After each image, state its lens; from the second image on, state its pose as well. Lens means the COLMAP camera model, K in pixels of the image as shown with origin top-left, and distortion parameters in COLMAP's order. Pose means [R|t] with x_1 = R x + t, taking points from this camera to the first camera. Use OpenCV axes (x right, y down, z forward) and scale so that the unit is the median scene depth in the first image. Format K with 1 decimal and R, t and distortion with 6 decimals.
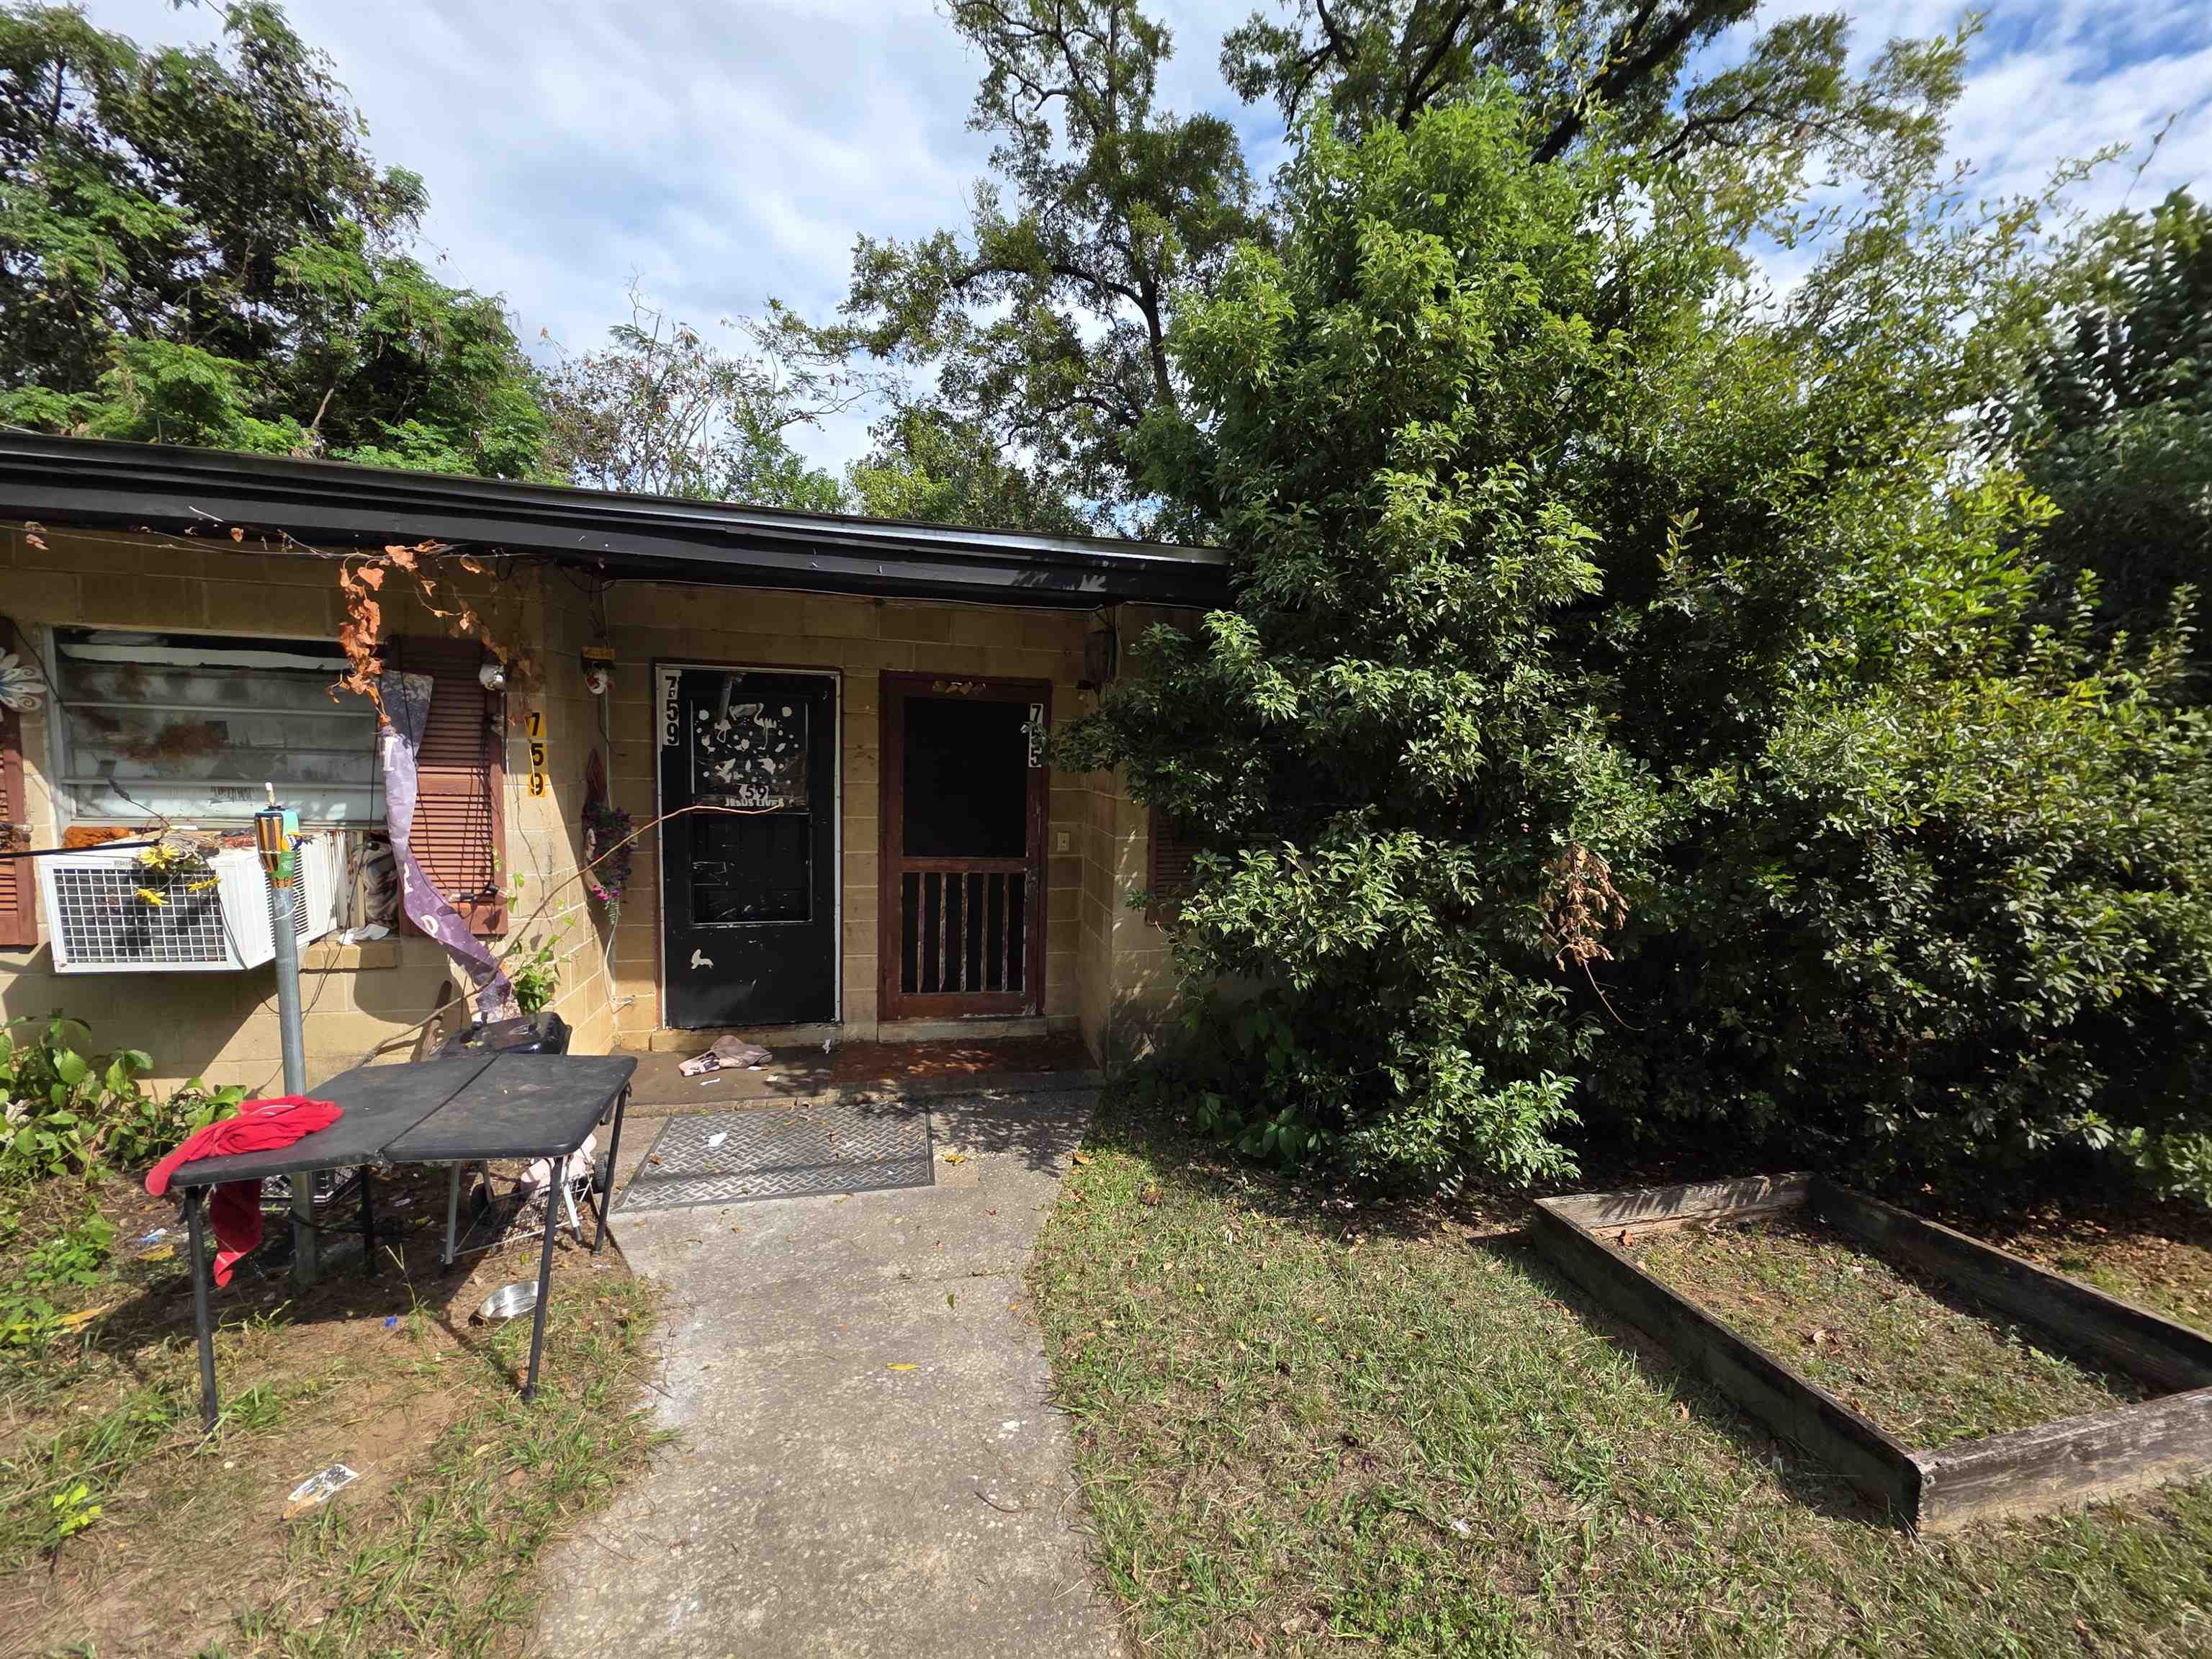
lens RADIAL K [[872.0, 0, 1106.0], [0, 872.0, 829.5], [0, 0, 1]] dist [0.001638, 0.000097]
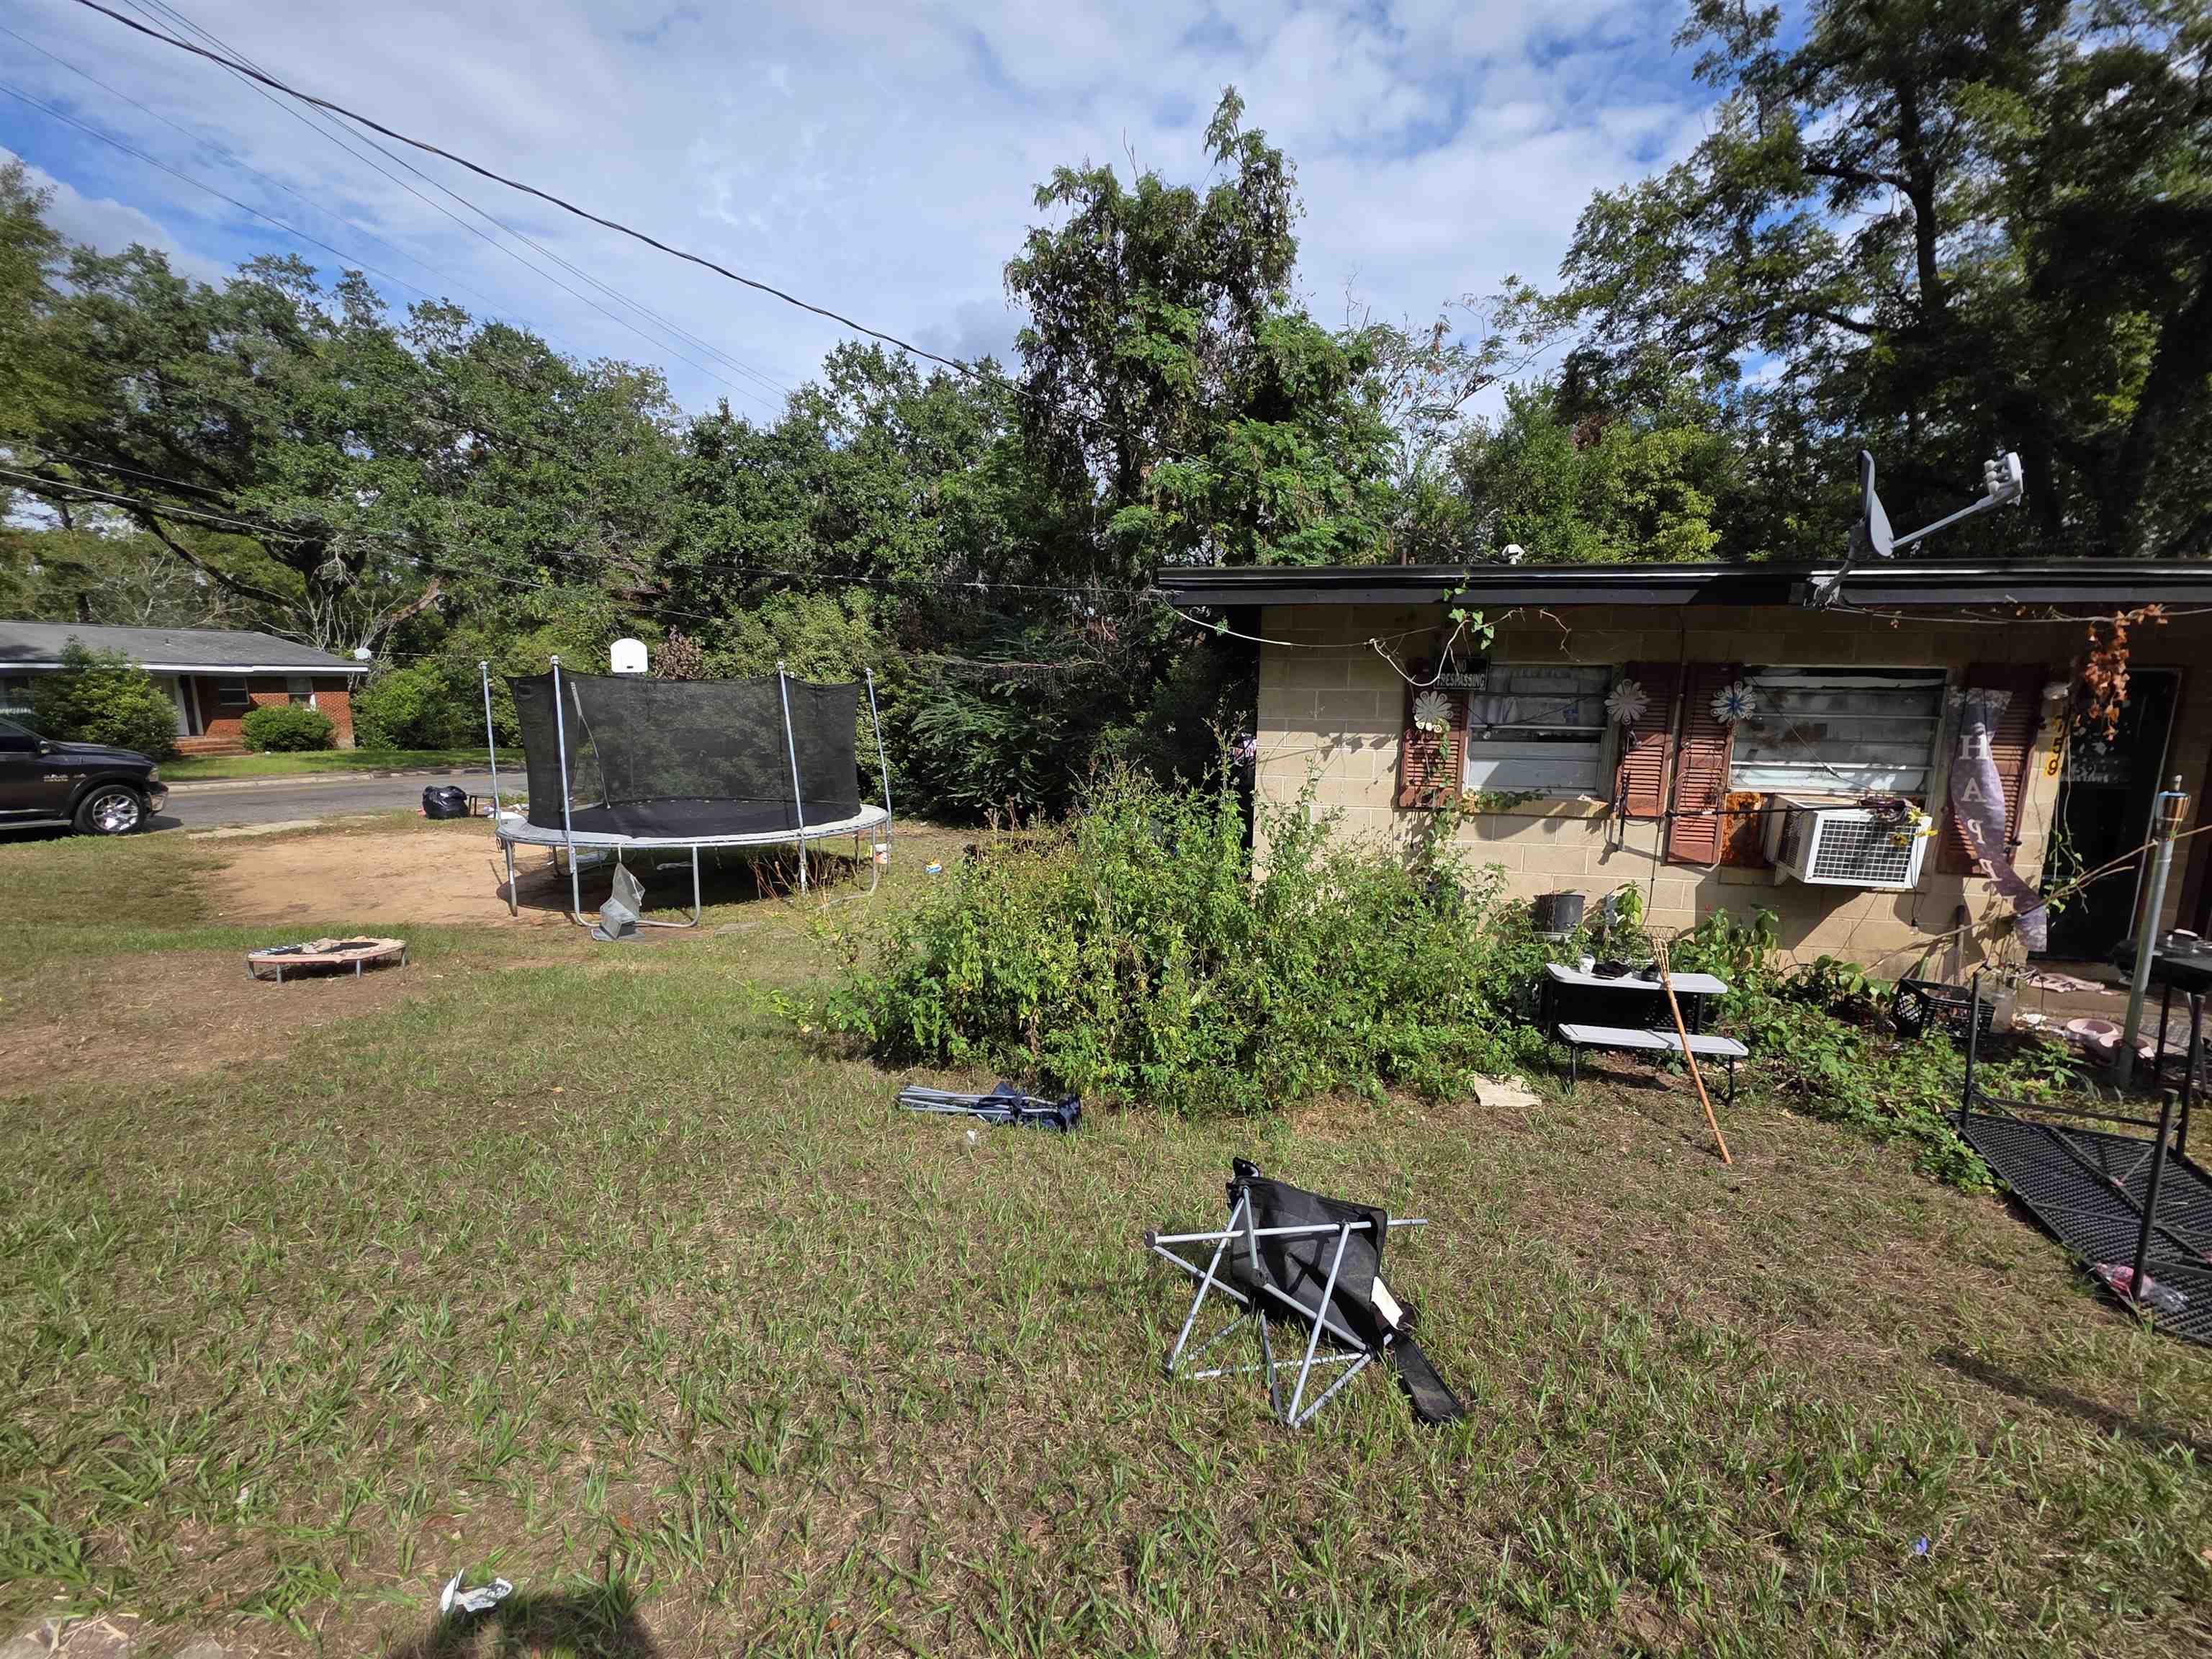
lens RADIAL K [[872.0, 0, 1106.0], [0, 872.0, 829.5], [0, 0, 1]] dist [0.001638, 0.000097]
pose [[0.916141, 0.054183, -0.397177, -1.496251], [-0.023760, 0.996420, 0.081128, -0.032858], [0.400151, -0.064888, 0.914149, -0.870819]]
